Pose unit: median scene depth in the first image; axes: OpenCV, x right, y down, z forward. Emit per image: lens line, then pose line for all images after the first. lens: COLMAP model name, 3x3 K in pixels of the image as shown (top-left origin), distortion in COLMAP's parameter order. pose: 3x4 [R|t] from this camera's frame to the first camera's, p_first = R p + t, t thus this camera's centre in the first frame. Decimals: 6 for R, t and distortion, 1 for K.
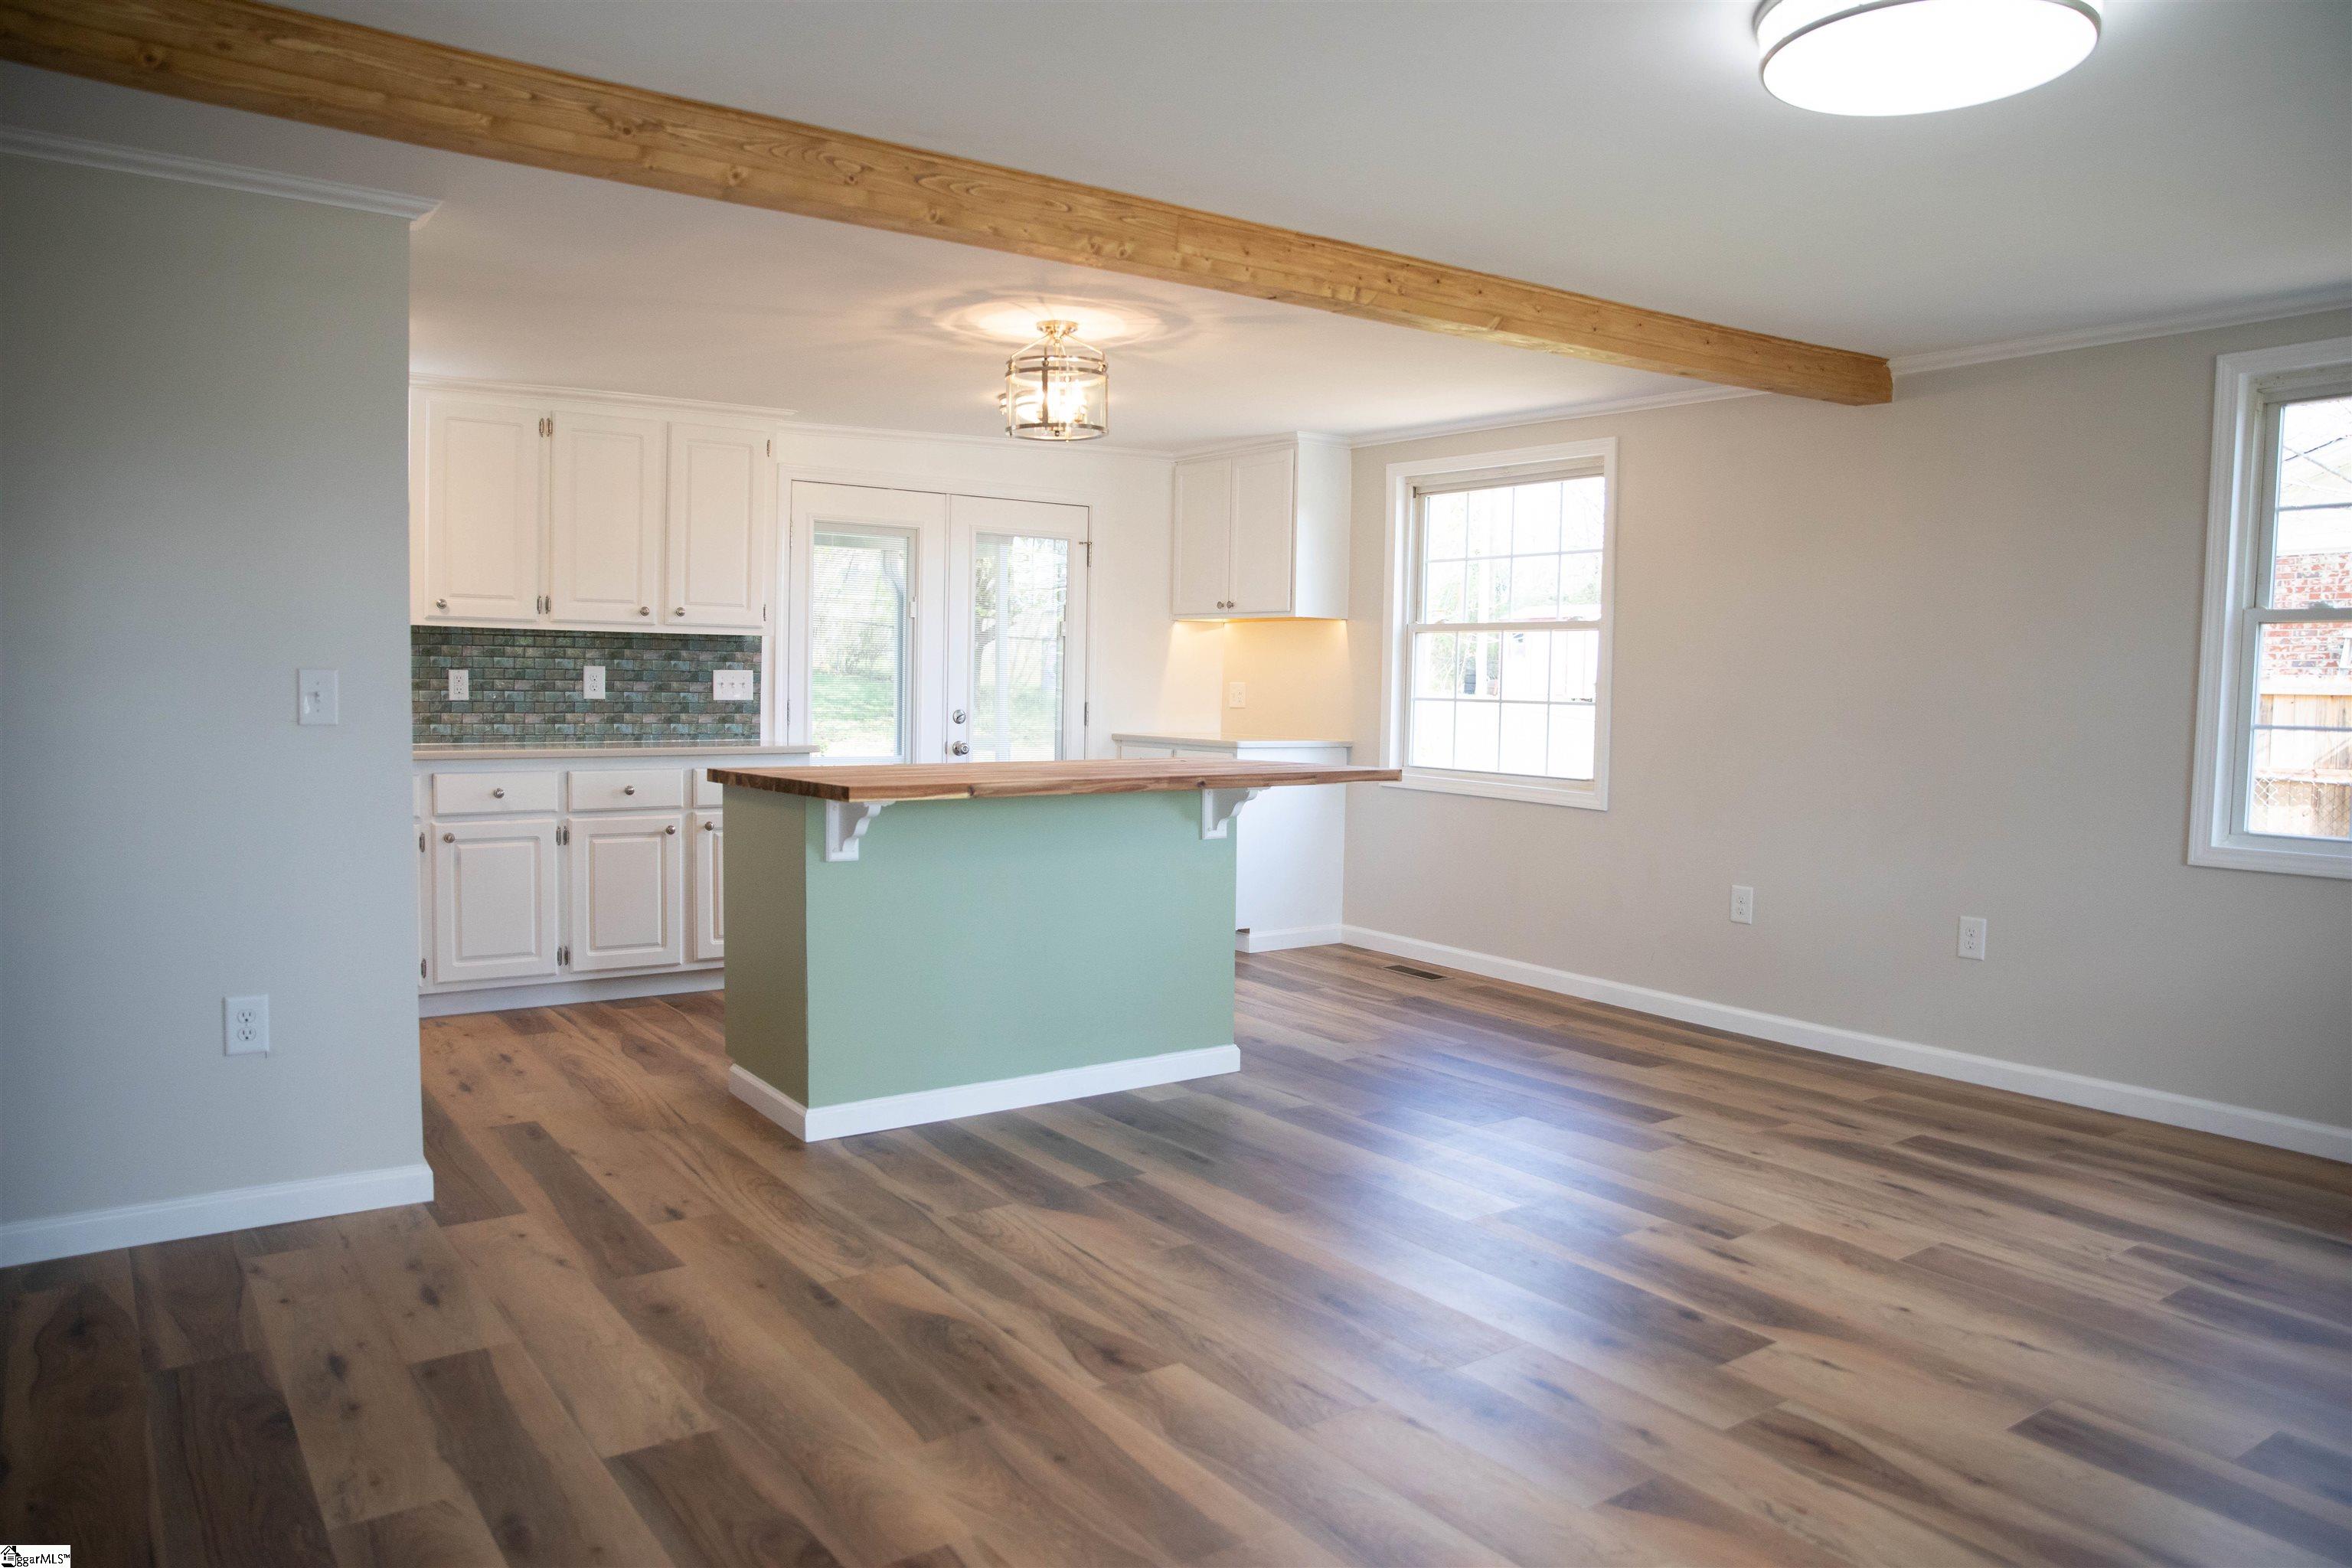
lens RADIAL K [[1606.1, 0, 1188.5], [0, 1606.1, 789.2], [0, 0, 1]] dist [-0.107013, 0.085443]
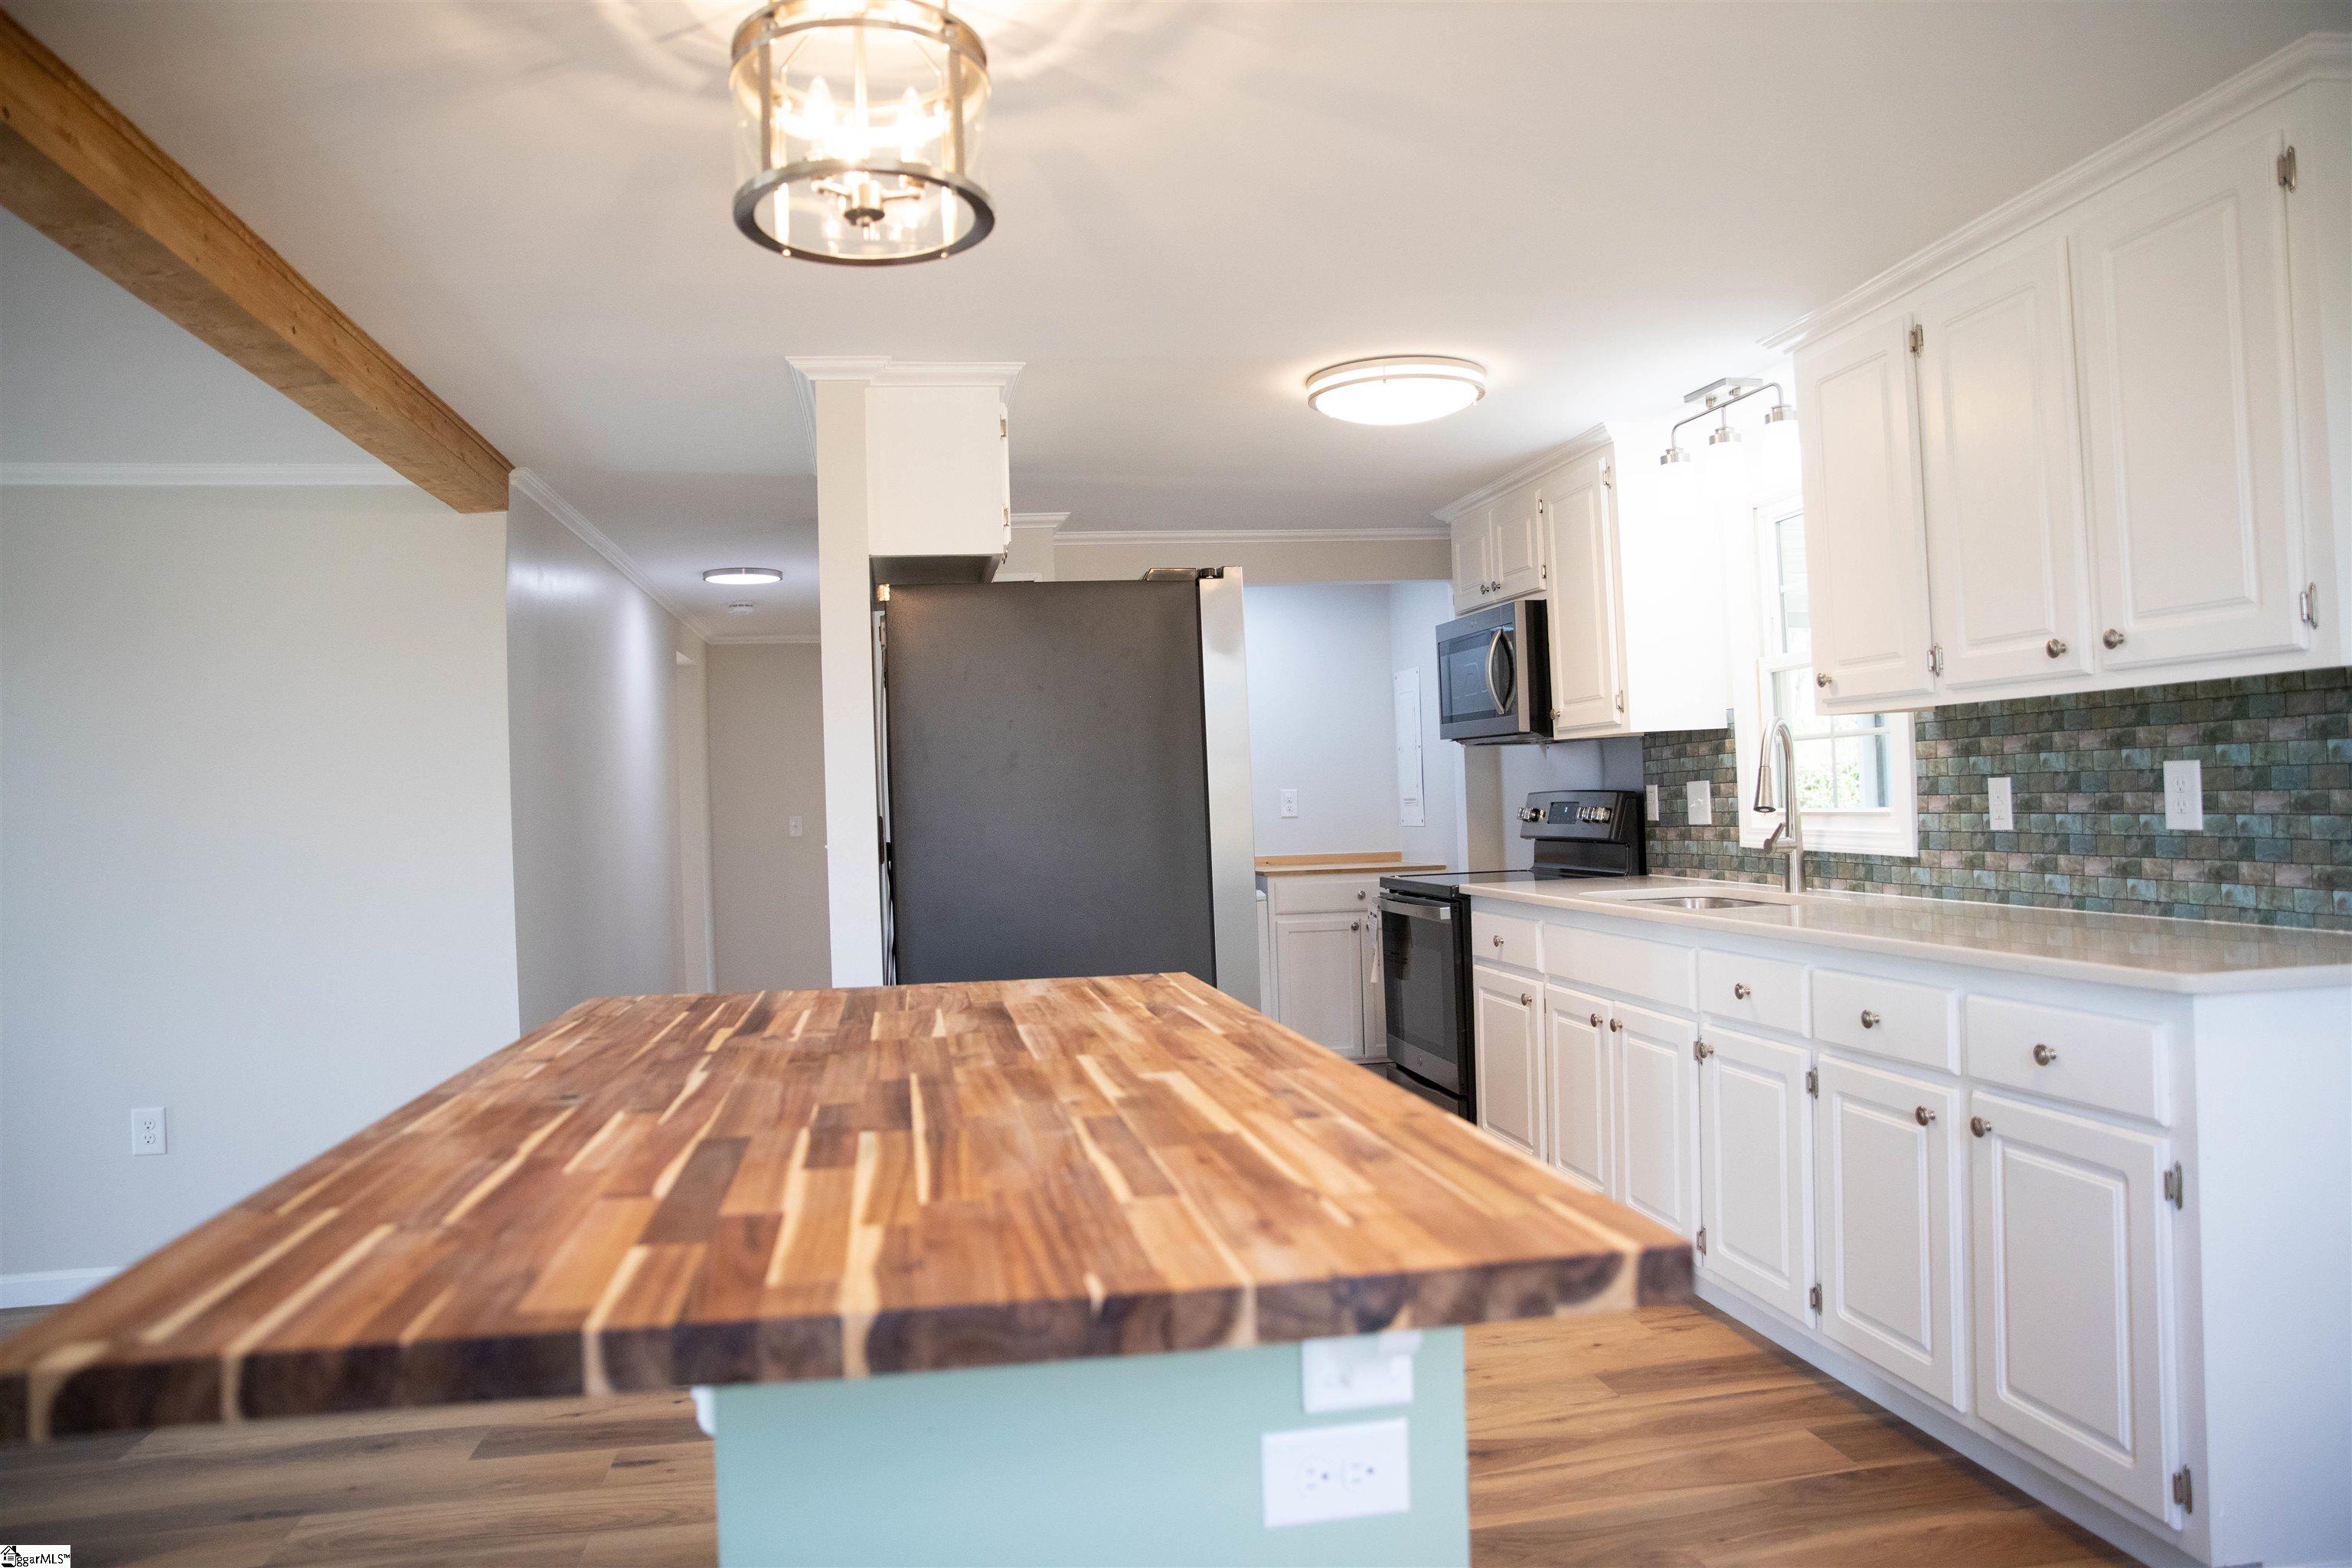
lens RADIAL K [[1598.0, 0, 1178.6], [0, 1598.0, 778.9], [0, 0, 1]] dist [-0.111632, 0.084105]
pose [[-0.439305, -0.011756, -0.898261, 0.195955], [-0.029371, 0.999568, 0.001283, -0.071325], [0.897858, 0.026946, -0.439461, 1.039674]]
